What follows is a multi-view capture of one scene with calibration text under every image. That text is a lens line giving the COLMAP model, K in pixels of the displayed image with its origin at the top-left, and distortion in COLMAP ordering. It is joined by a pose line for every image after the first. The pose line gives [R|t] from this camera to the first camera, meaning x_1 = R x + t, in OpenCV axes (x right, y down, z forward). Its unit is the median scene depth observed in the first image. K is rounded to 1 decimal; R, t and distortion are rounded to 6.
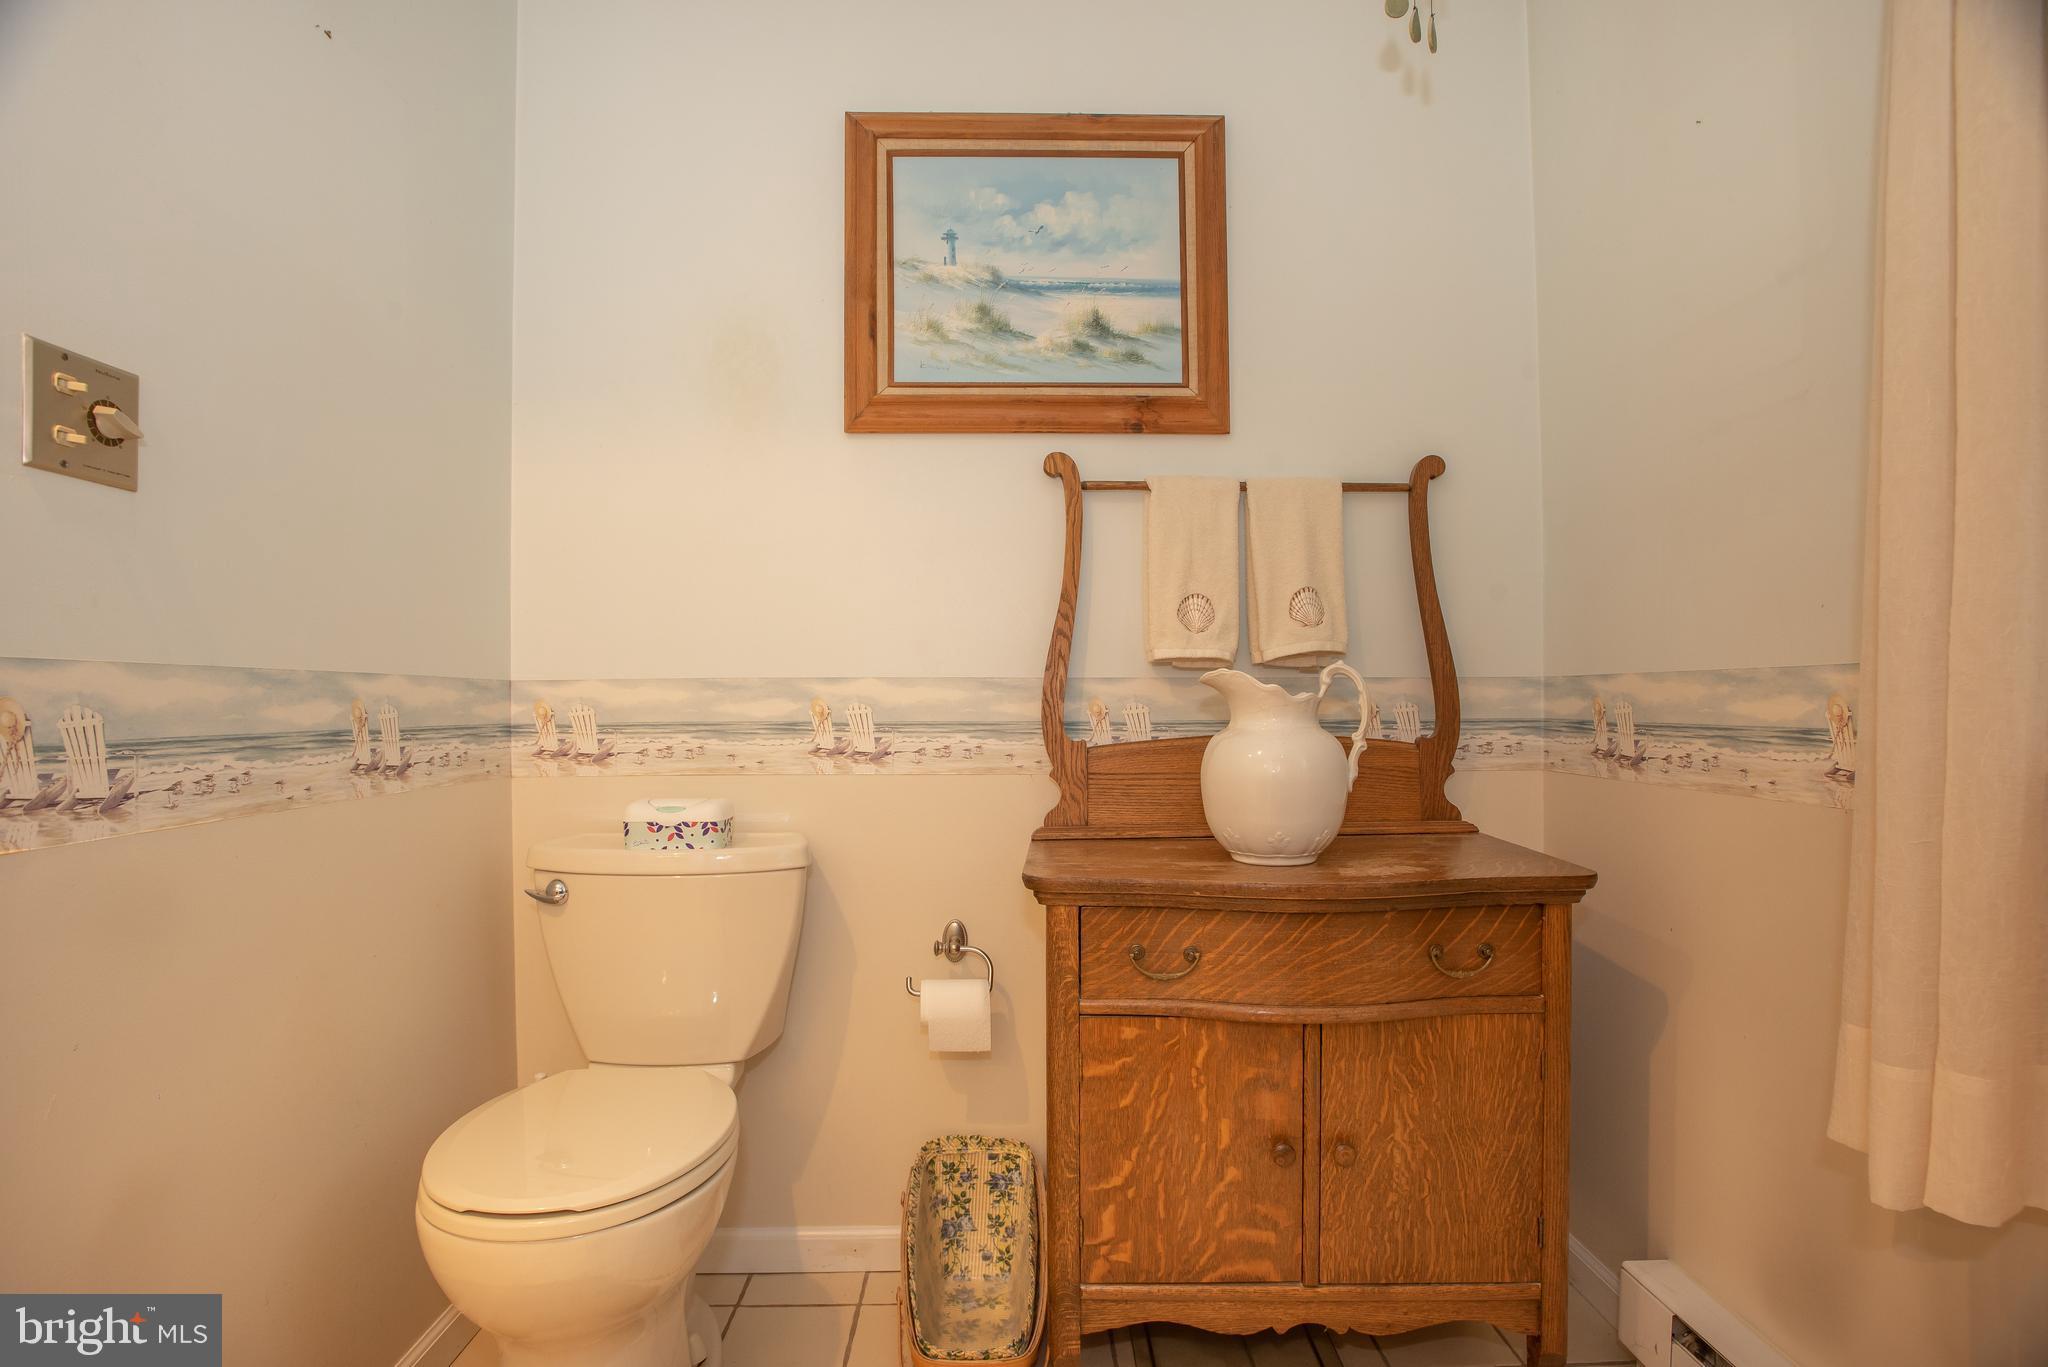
lens RADIAL K [[1017.0, 0, 1026.3], [0, 1017.0, 697.9], [0, 0, 1]] dist [-0.070534, 0.026713]
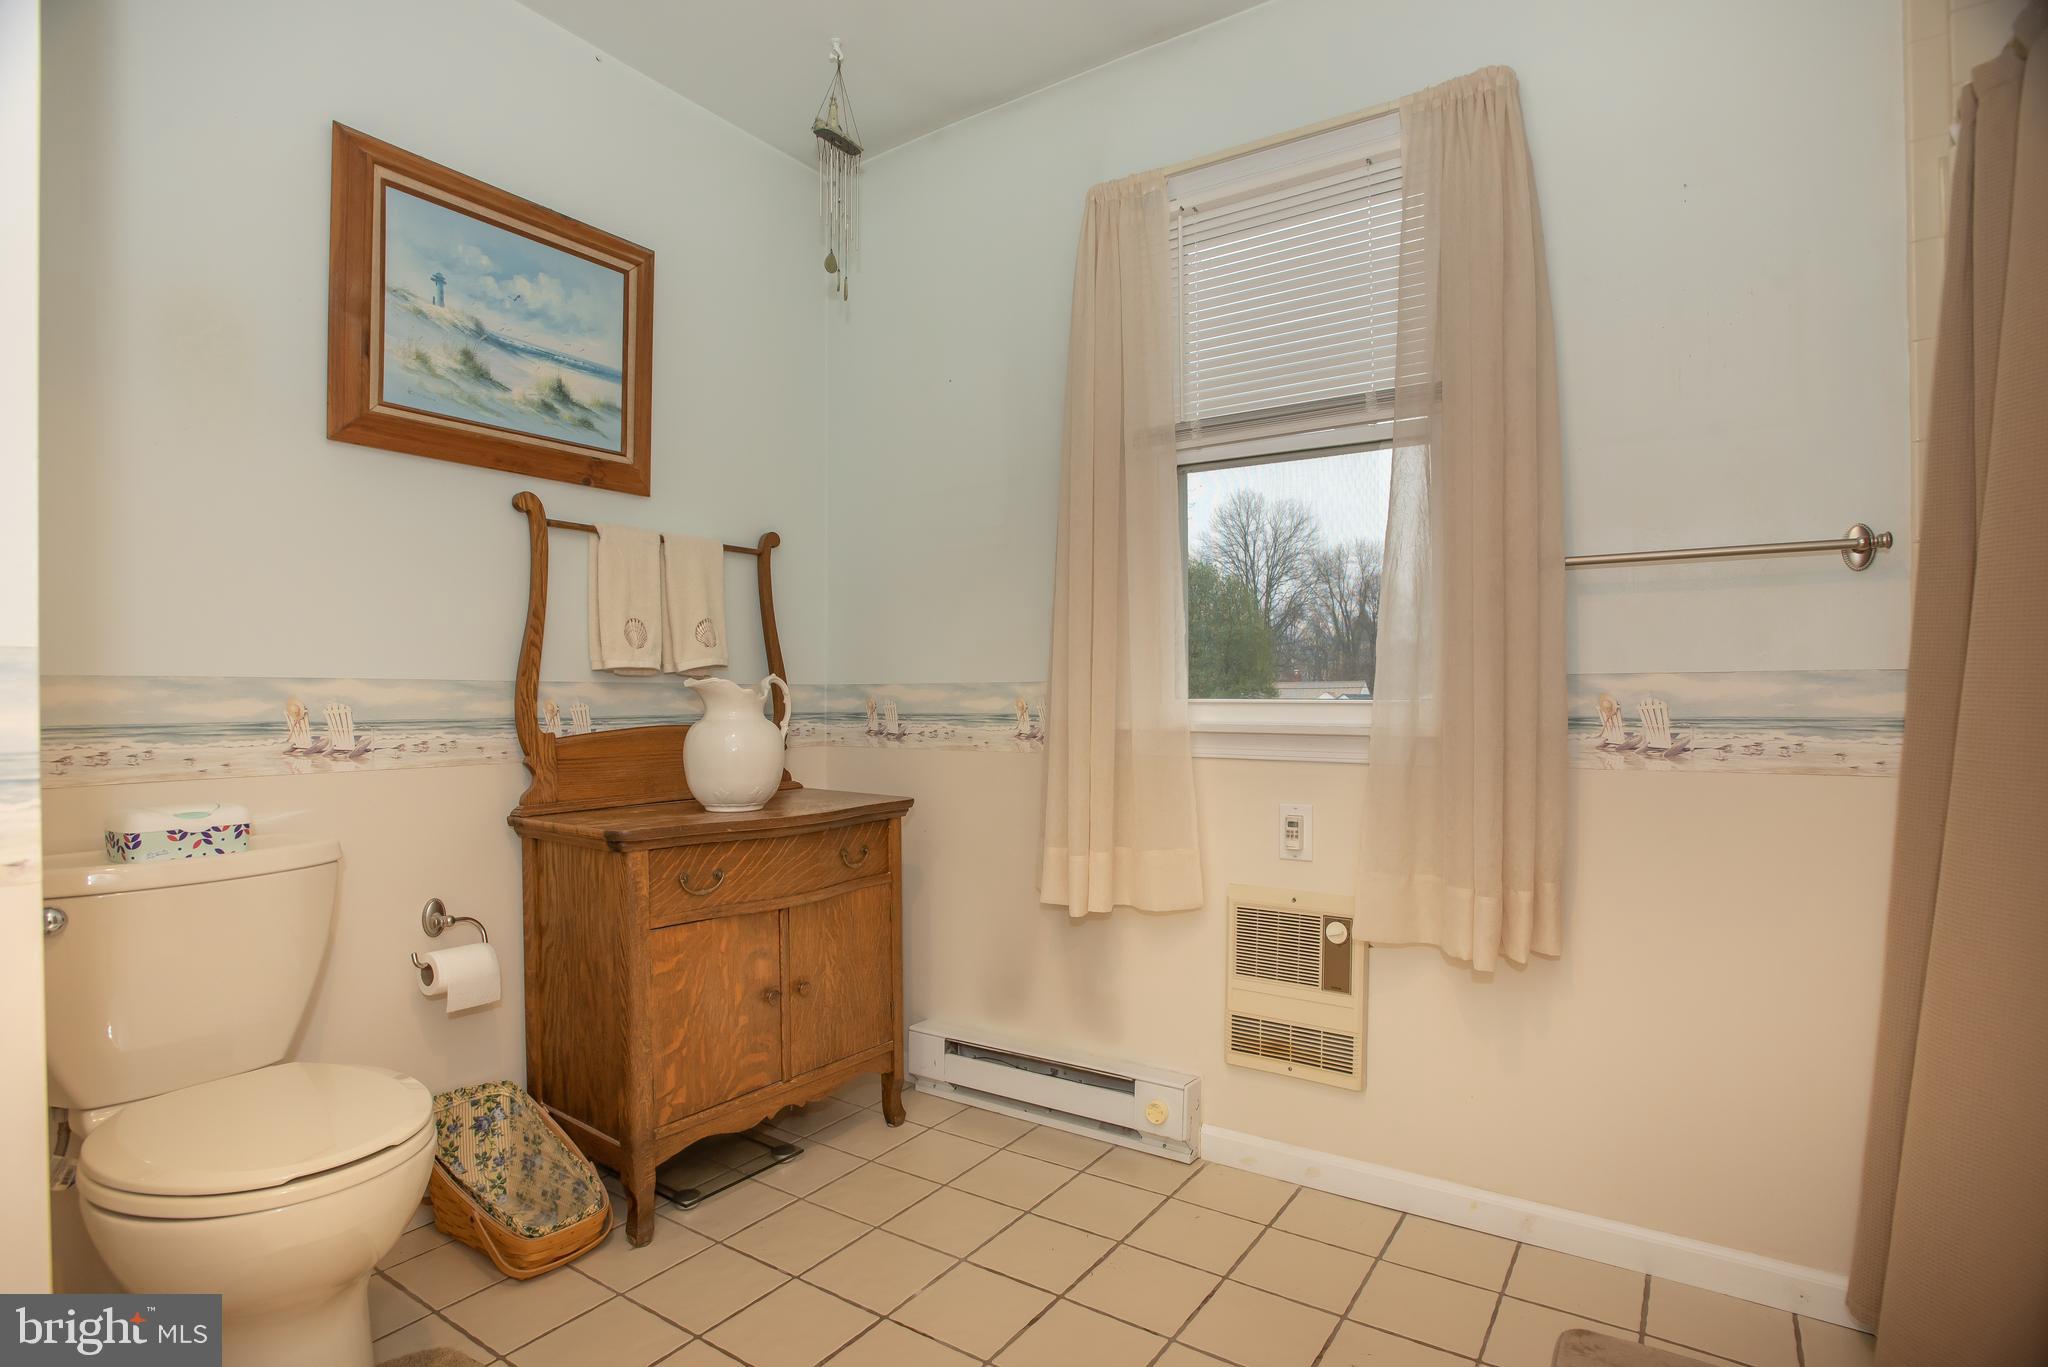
lens RADIAL K [[1017.0, 0, 1041.6], [0, 1017.0, 691.5], [0, 0, 1]] dist [-0.070534, 0.026713]
pose [[0.570403, 0.005949, 0.821343, -0.591553], [-0.002181, 0.999981, -0.005729, -0.002321], [-0.821362, 0.001477, 0.570406, -0.163979]]
